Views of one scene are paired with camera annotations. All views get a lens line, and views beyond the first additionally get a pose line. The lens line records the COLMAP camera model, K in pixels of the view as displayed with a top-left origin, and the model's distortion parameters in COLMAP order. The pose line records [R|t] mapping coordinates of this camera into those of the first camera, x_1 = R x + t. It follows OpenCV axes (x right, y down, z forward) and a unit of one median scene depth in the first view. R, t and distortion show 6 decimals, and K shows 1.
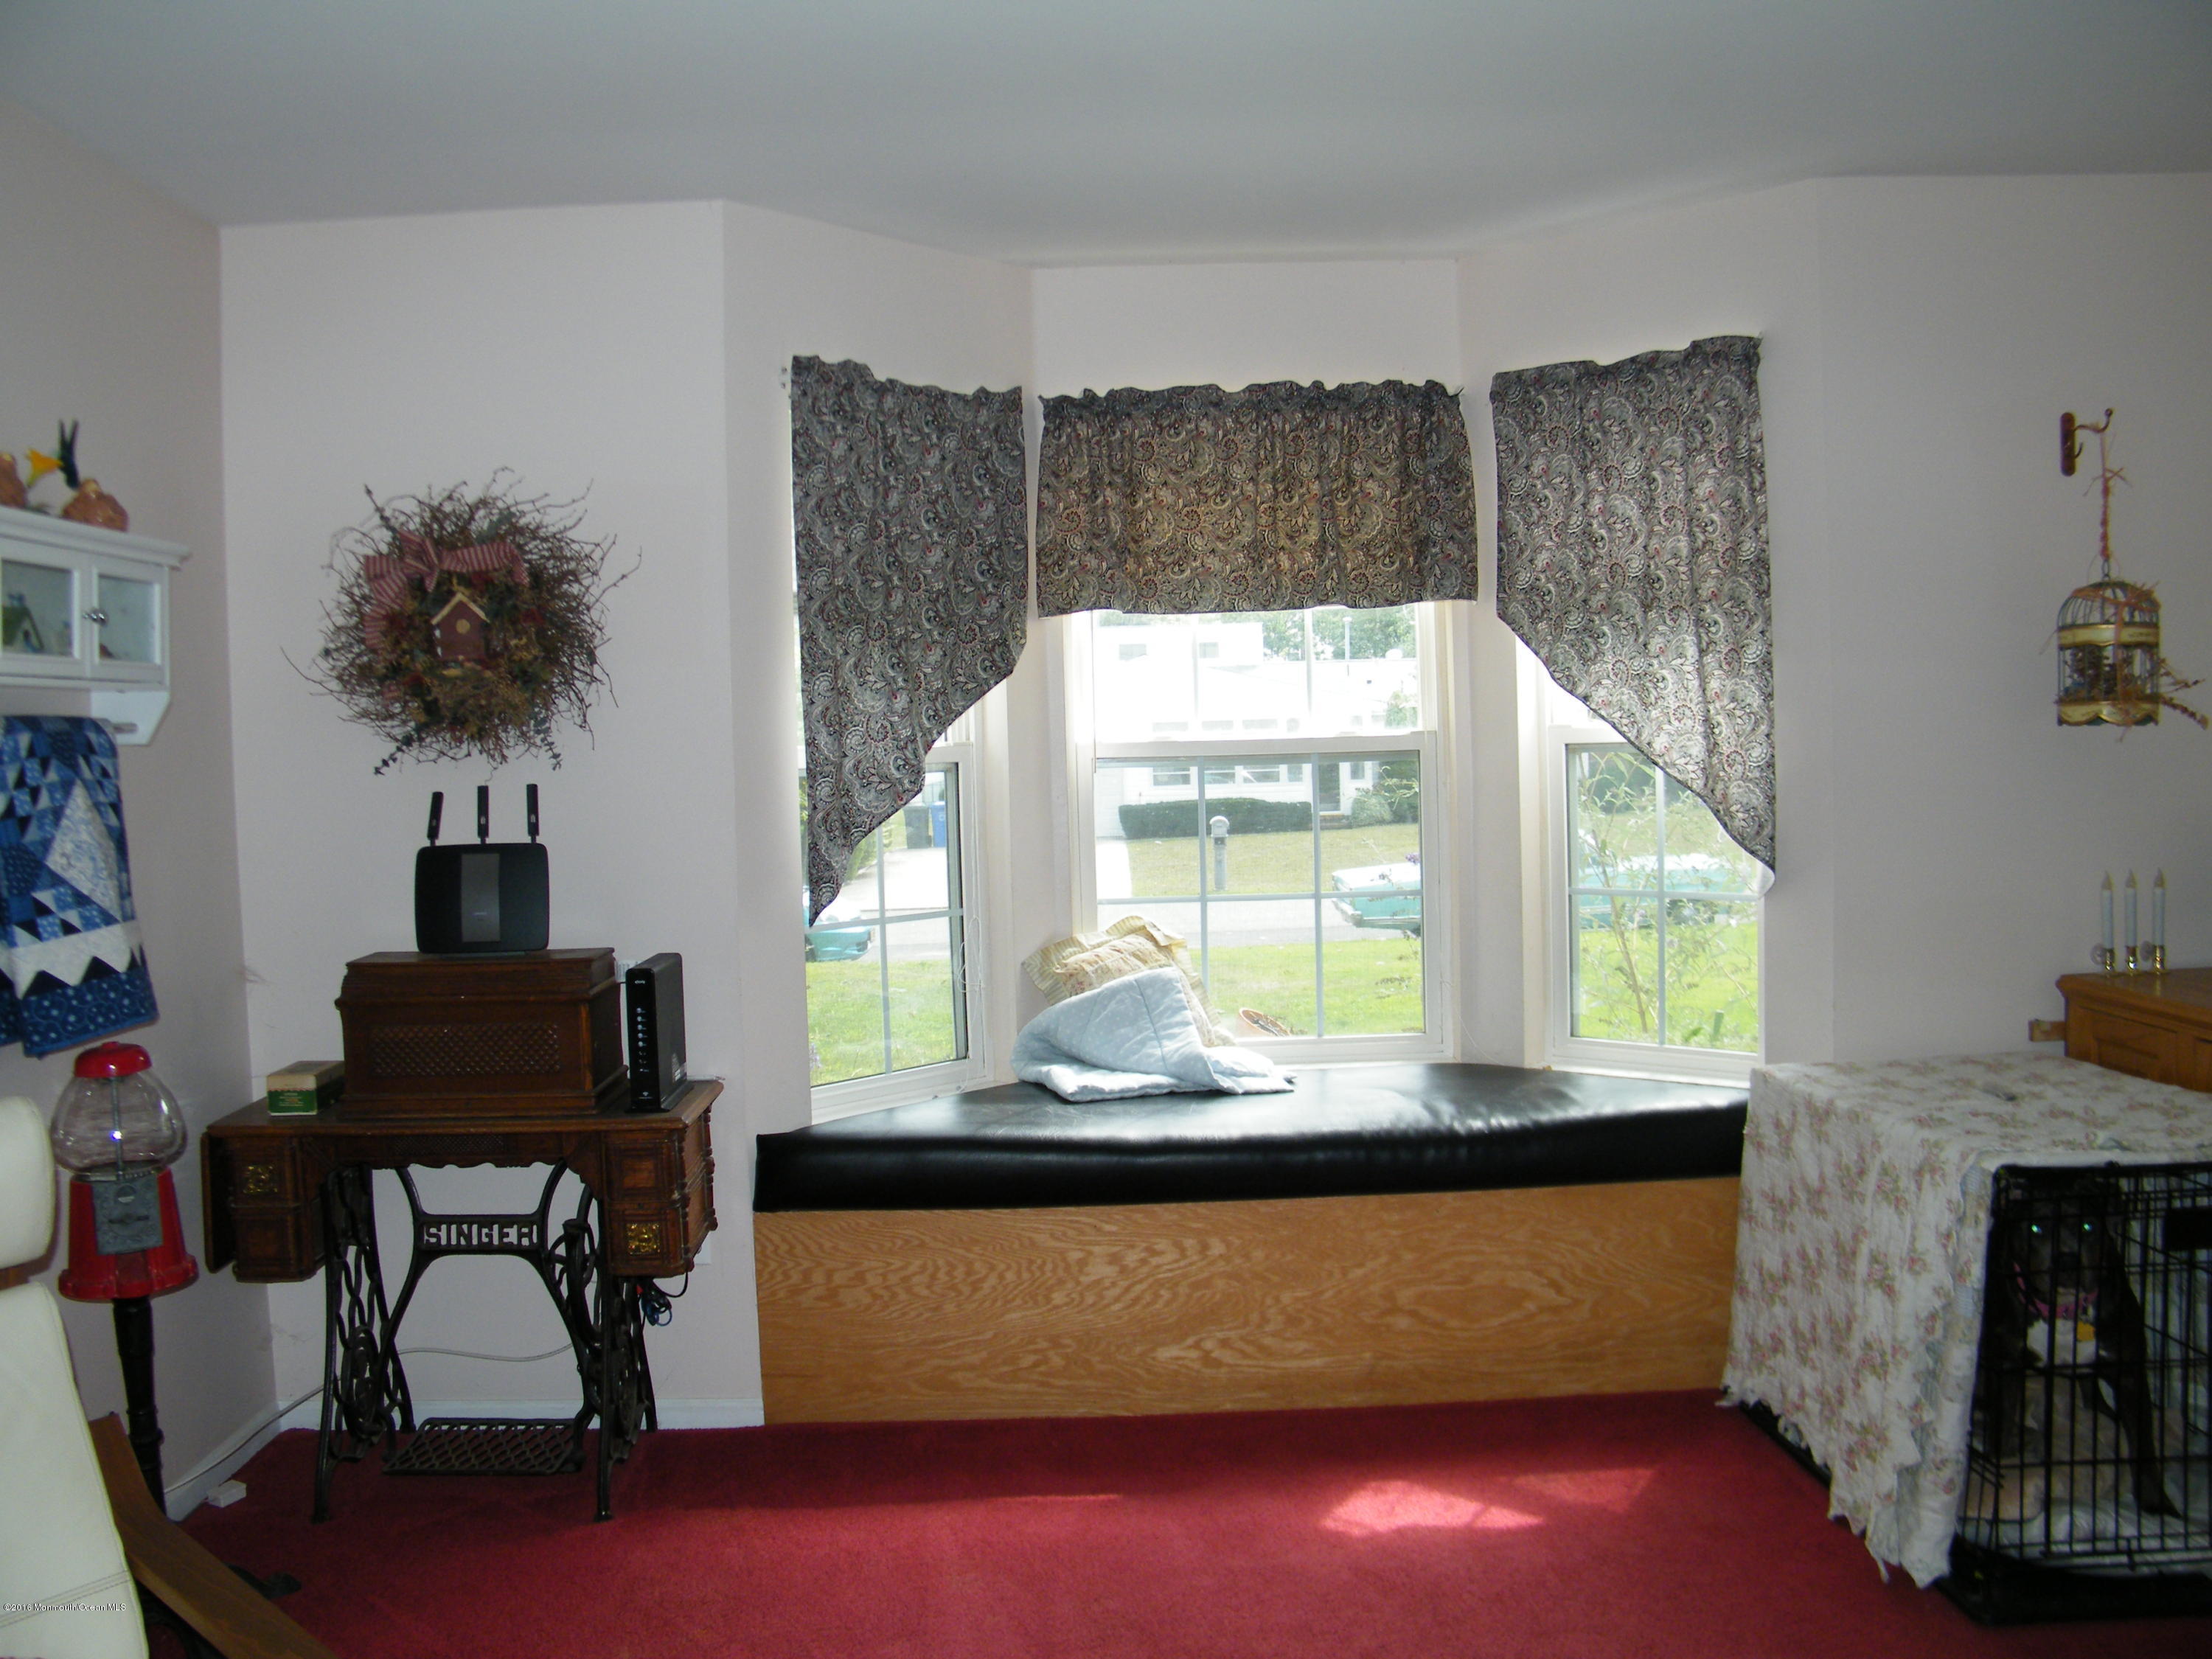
lens RADIAL K [[1869.7, 0, 1097.9], [0, 1869.7, 819.3], [0, 0, 1]] dist [-0.177314, 0.119521]
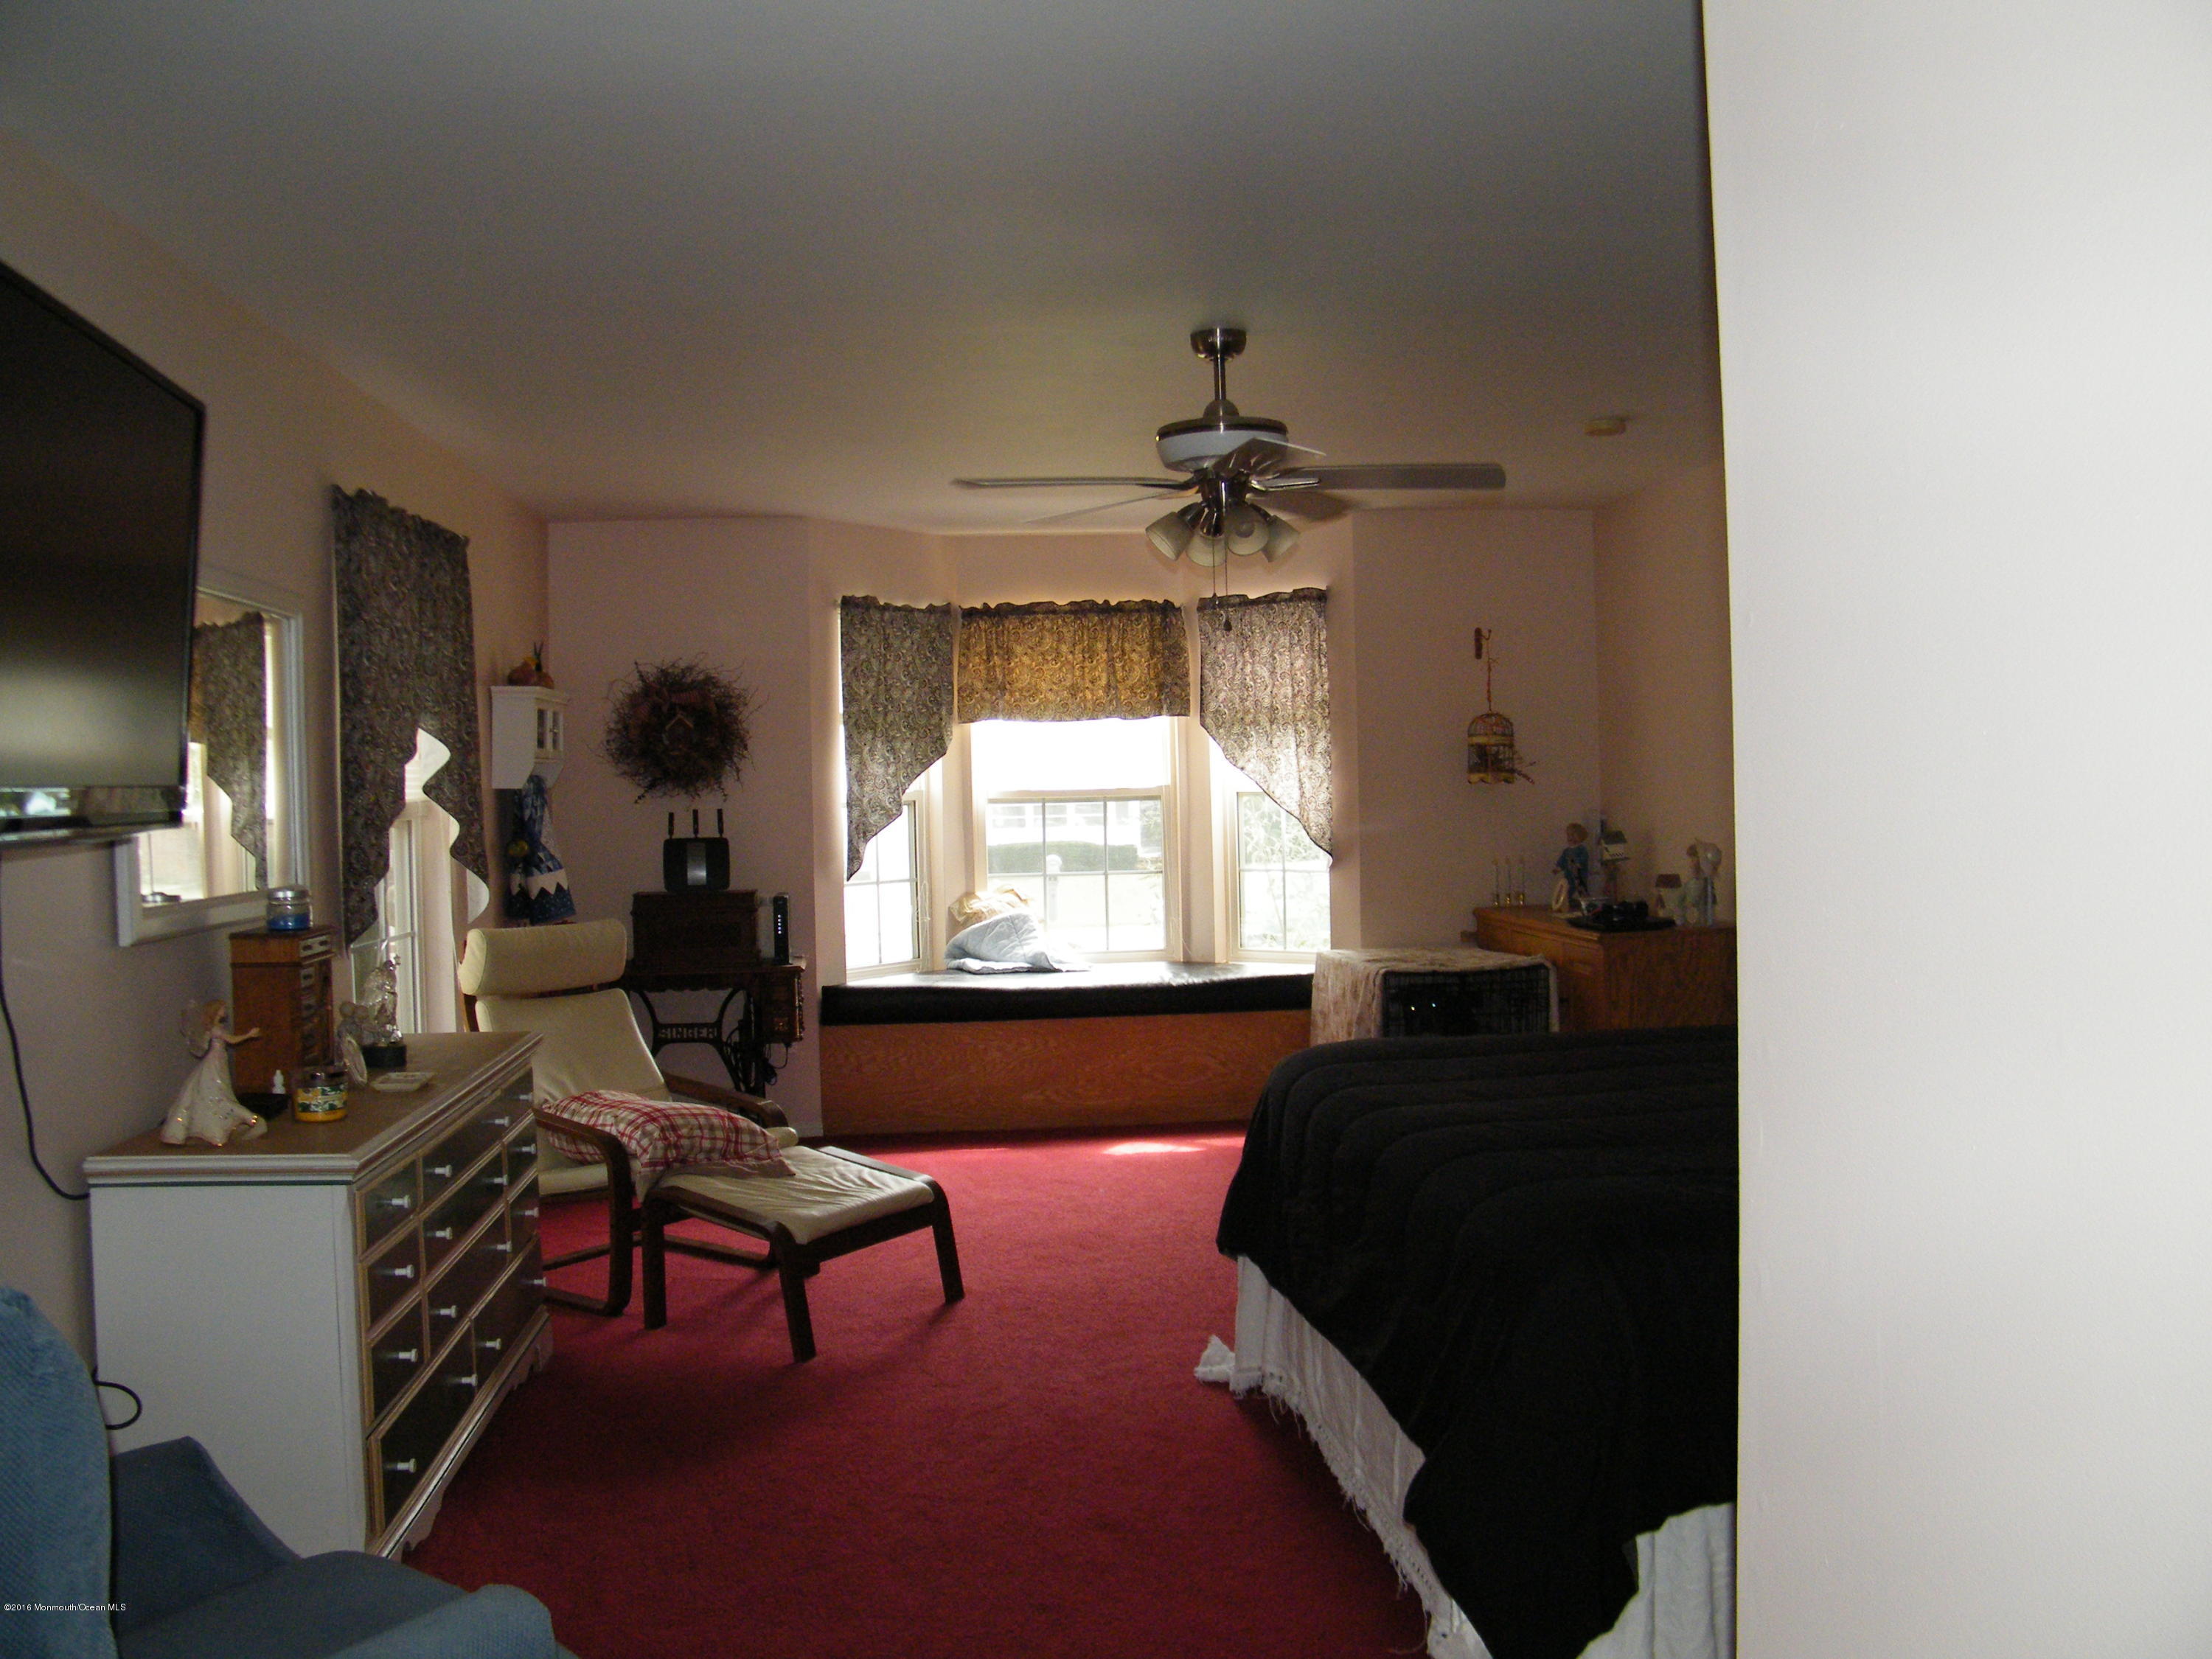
lens RADIAL K [[1869.7, 0, 1116.1], [0, 1869.7, 834.1], [0, 0, 1]] dist [-0.177314, 0.119521]
pose [[0.995128, 0.003737, 0.098522, -0.065511], [-0.002112, 0.999860, -0.016586, 0.038554], [-0.098570, 0.016298, 0.994997, -1.000972]]
